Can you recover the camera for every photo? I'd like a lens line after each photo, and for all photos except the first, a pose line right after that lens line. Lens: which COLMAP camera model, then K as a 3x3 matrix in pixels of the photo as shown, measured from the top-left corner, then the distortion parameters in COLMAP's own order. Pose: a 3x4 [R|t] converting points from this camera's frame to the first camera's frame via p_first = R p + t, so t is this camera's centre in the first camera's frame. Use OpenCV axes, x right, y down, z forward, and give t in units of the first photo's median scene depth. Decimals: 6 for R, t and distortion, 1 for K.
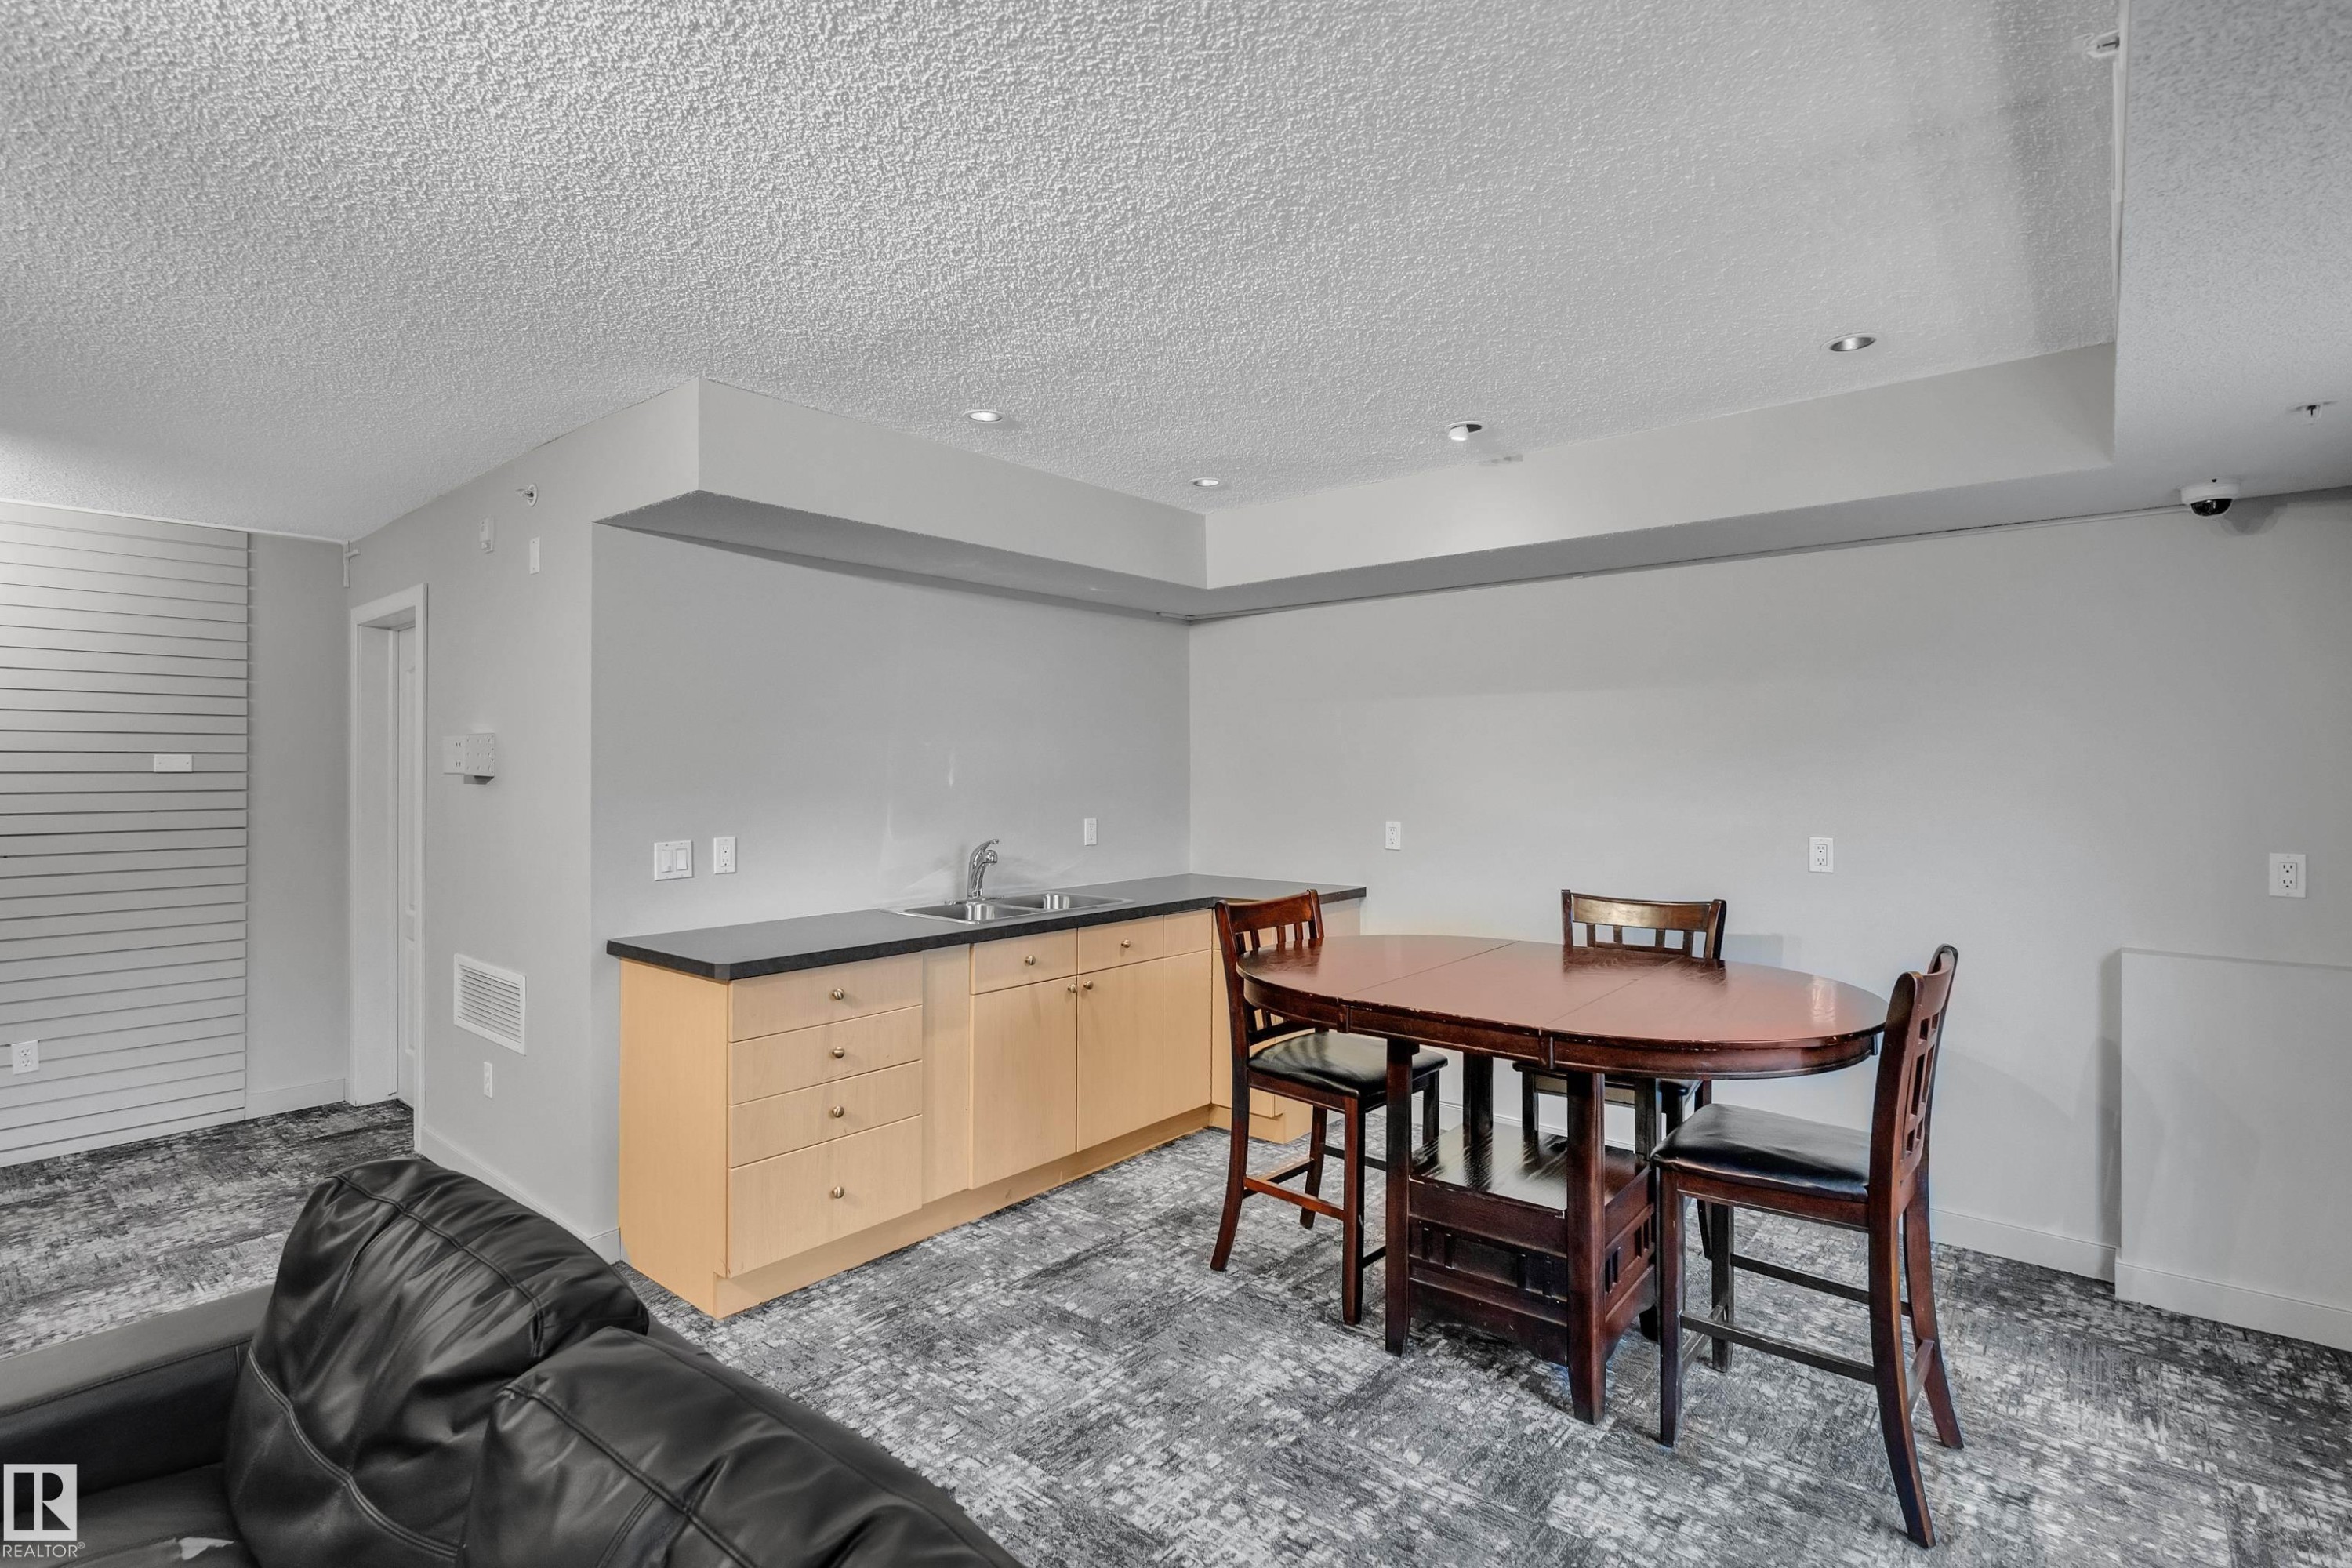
lens RADIAL K [[1060.5, 0, 1176.0], [0, 1060.5, 784.0], [0, 0, 1]] dist [-0.043511, -0.000121]
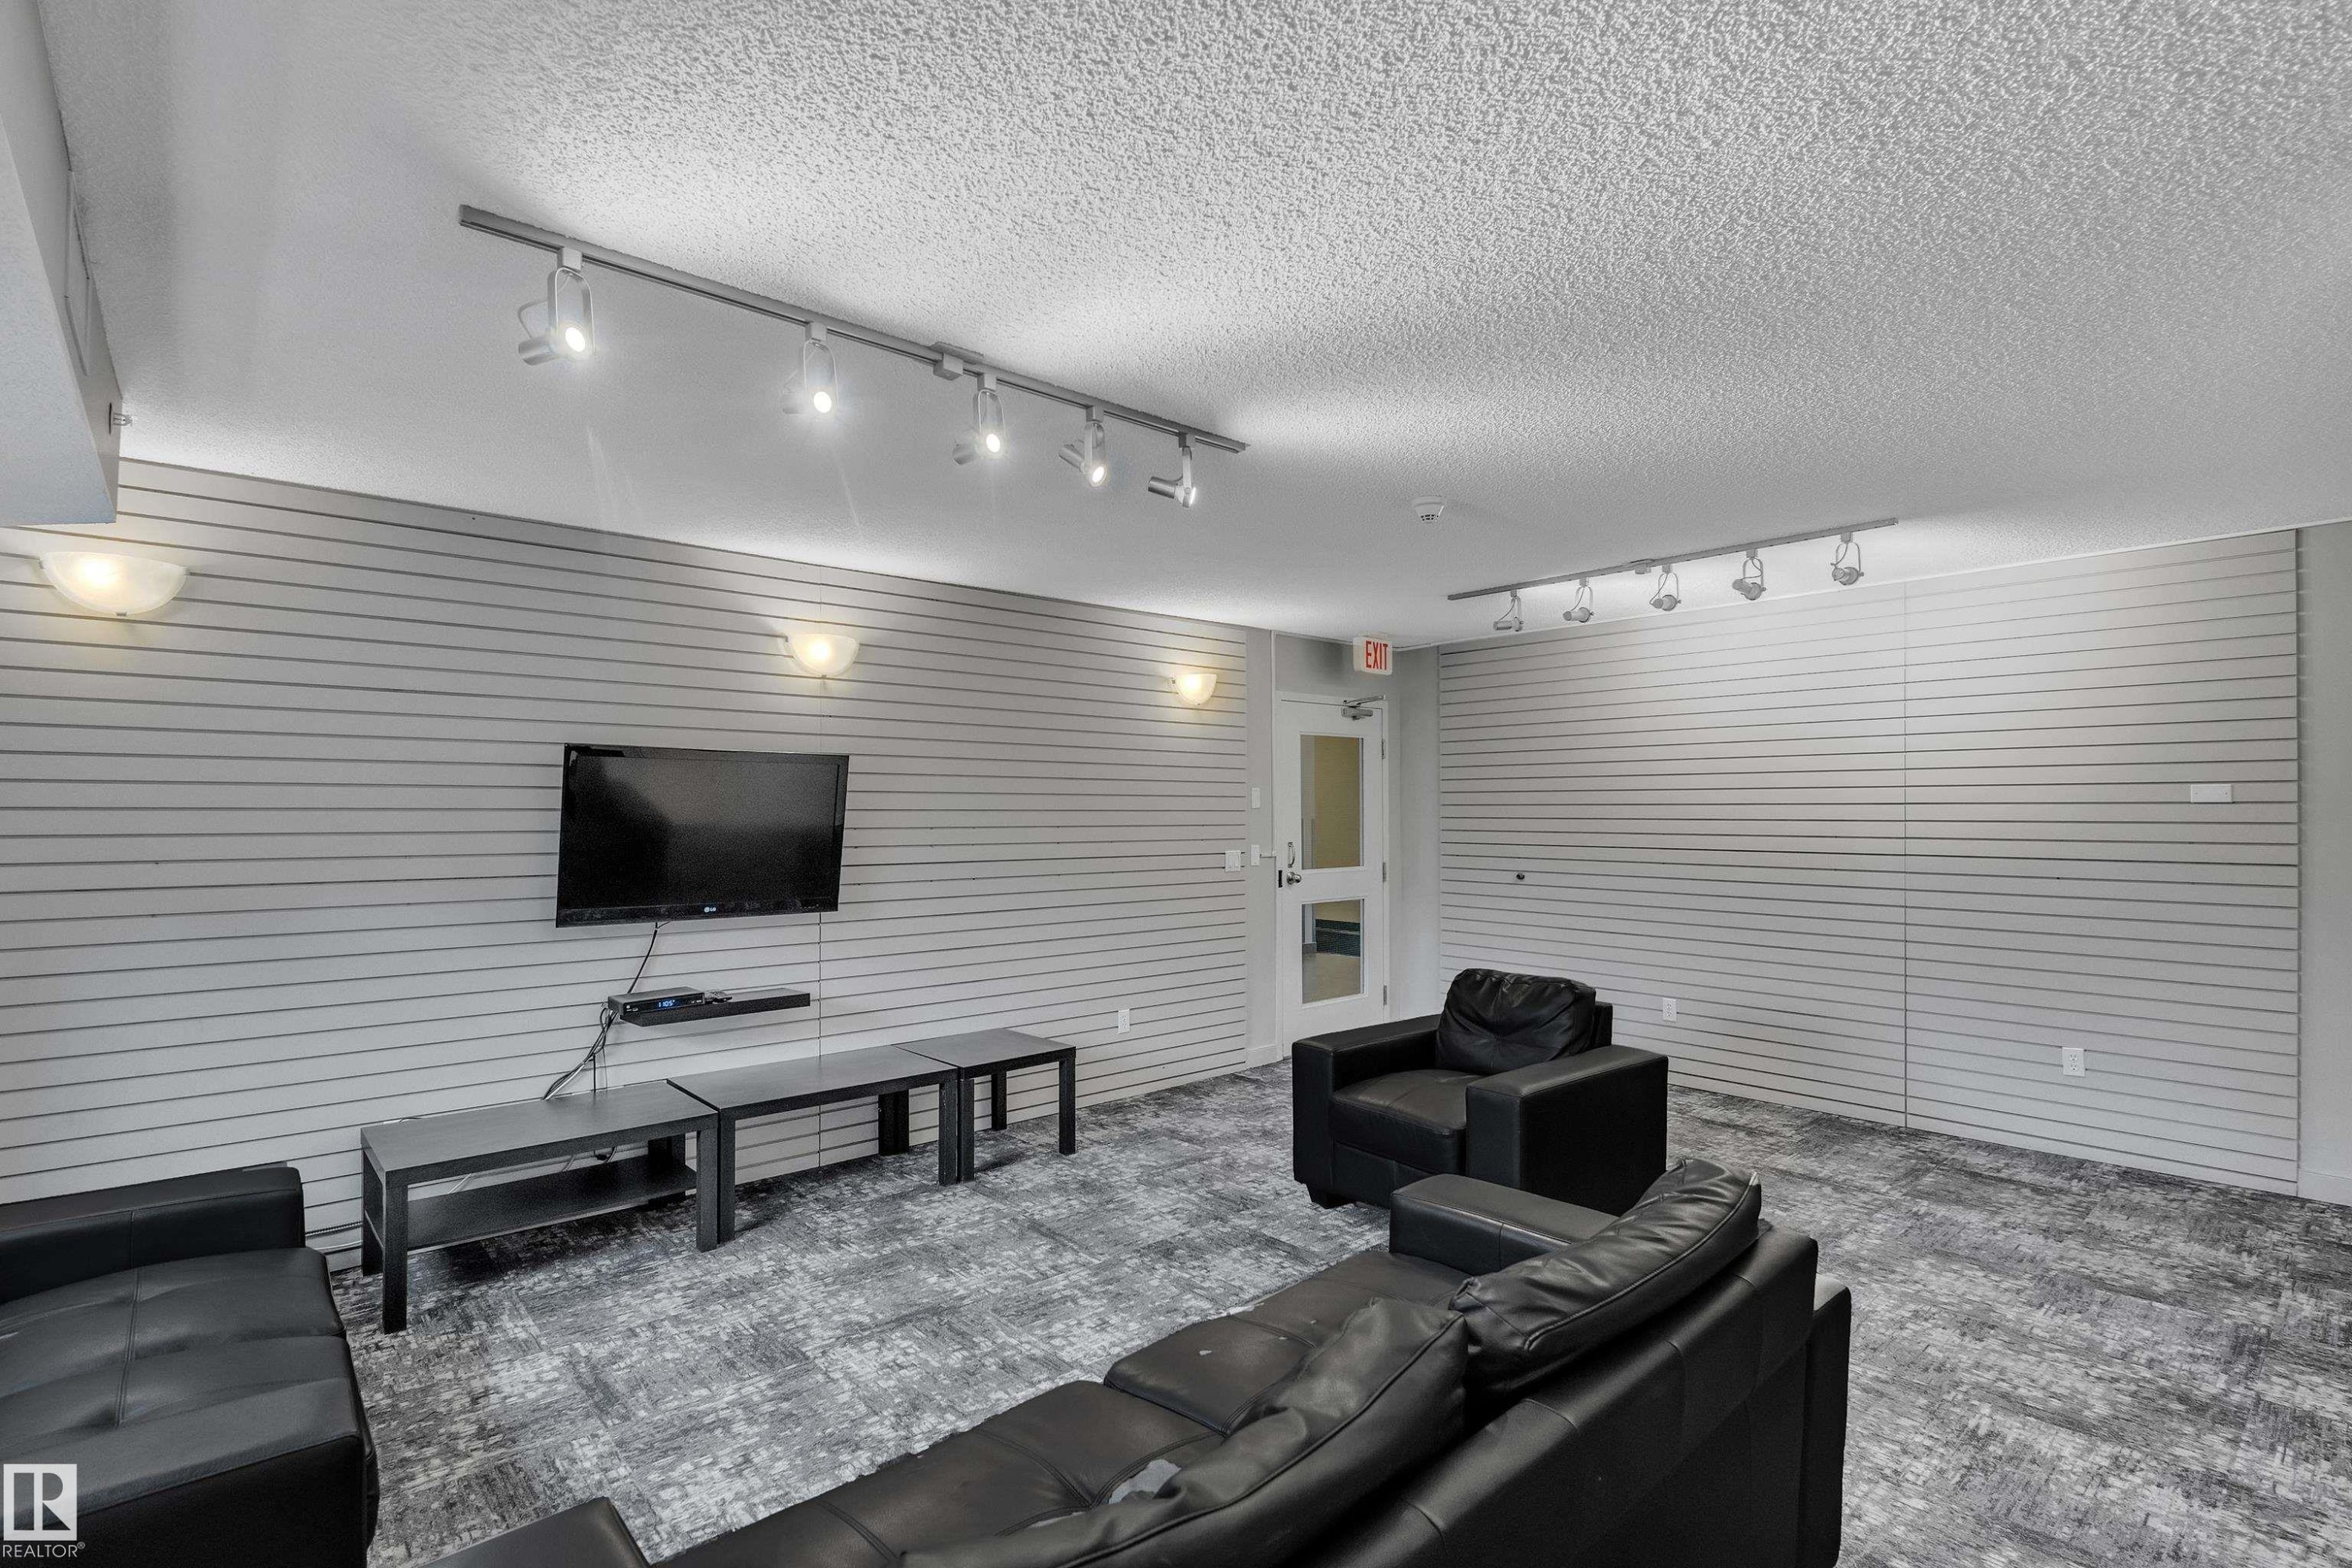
lens RADIAL K [[1101.9, 0, 1177.2], [0, 1101.9, 786.6], [0, 0, 1]] dist [-0.002375, -0.001410]
pose [[-0.111937, -0.007507, -0.993687, 0.213765], [-0.013774, 0.999887, -0.006002, -0.009854], [0.993620, 0.013015, -0.112027, 0.202386]]
